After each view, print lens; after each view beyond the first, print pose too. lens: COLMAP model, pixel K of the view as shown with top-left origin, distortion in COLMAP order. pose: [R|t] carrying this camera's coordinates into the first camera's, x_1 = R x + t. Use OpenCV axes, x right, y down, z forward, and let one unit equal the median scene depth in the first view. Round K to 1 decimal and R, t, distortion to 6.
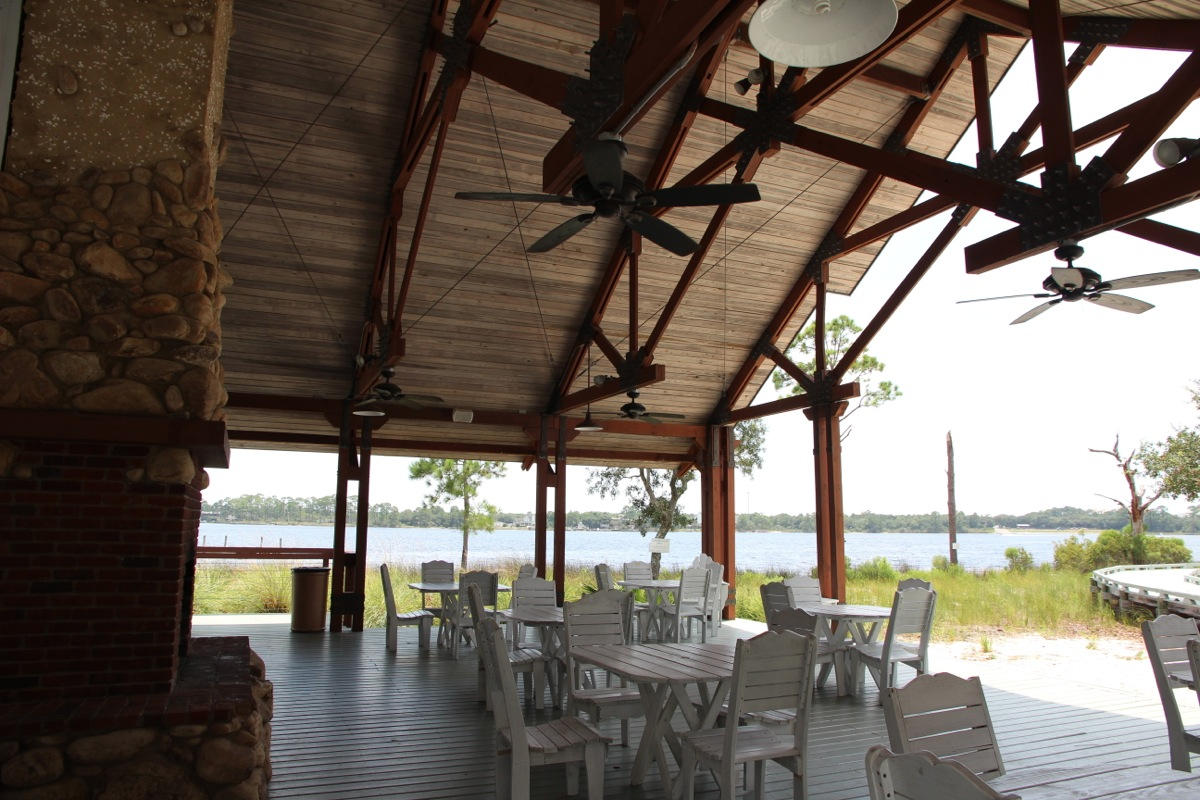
lens RADIAL K [[822.1, 0, 600.0], [0, 822.1, 400.0], [0, 0, 1]] dist [-0.002260, -0.000973]
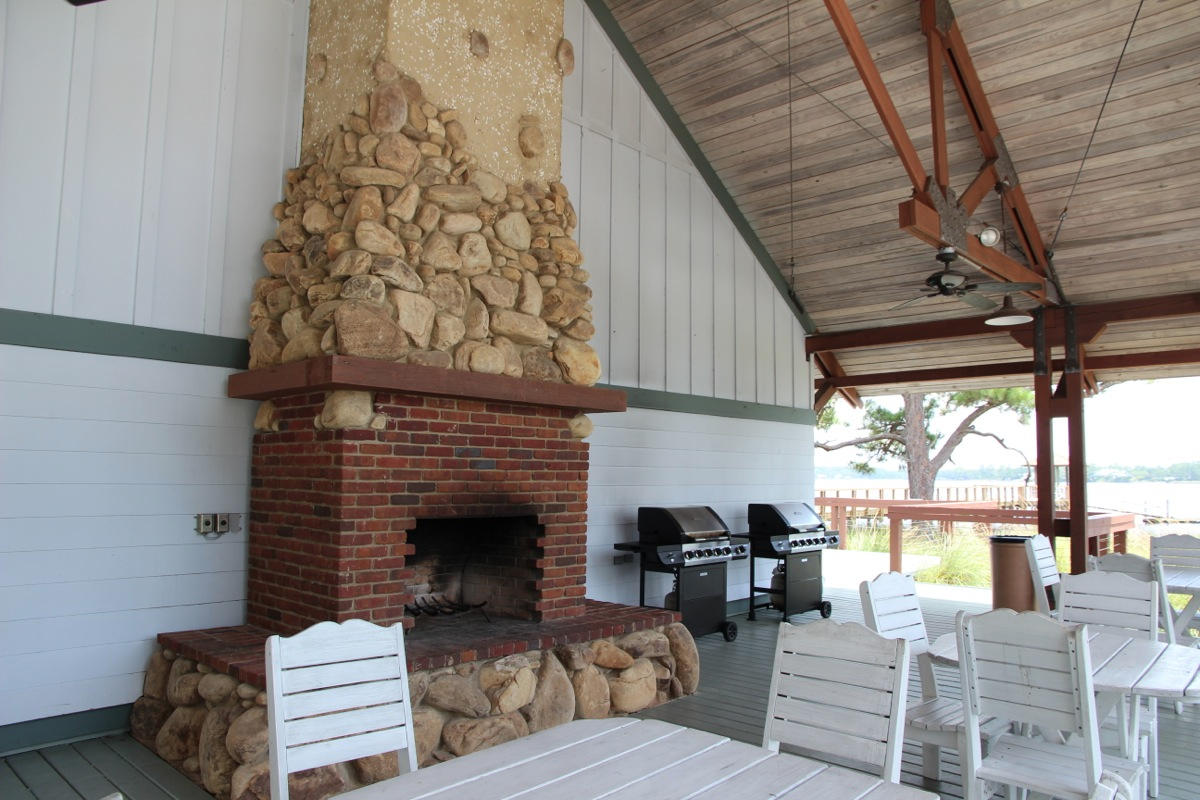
lens RADIAL K [[810.7, 0, 600.1], [0, 810.7, 350.3], [0, 0, 1]] dist [-0.001494, -0.000601]
pose [[0.397973, -0.115955, -0.910040, 0.250293], [0.115575, 0.990413, -0.075654, 0.065060], [0.910088, -0.075070, 0.407559, 0.500029]]
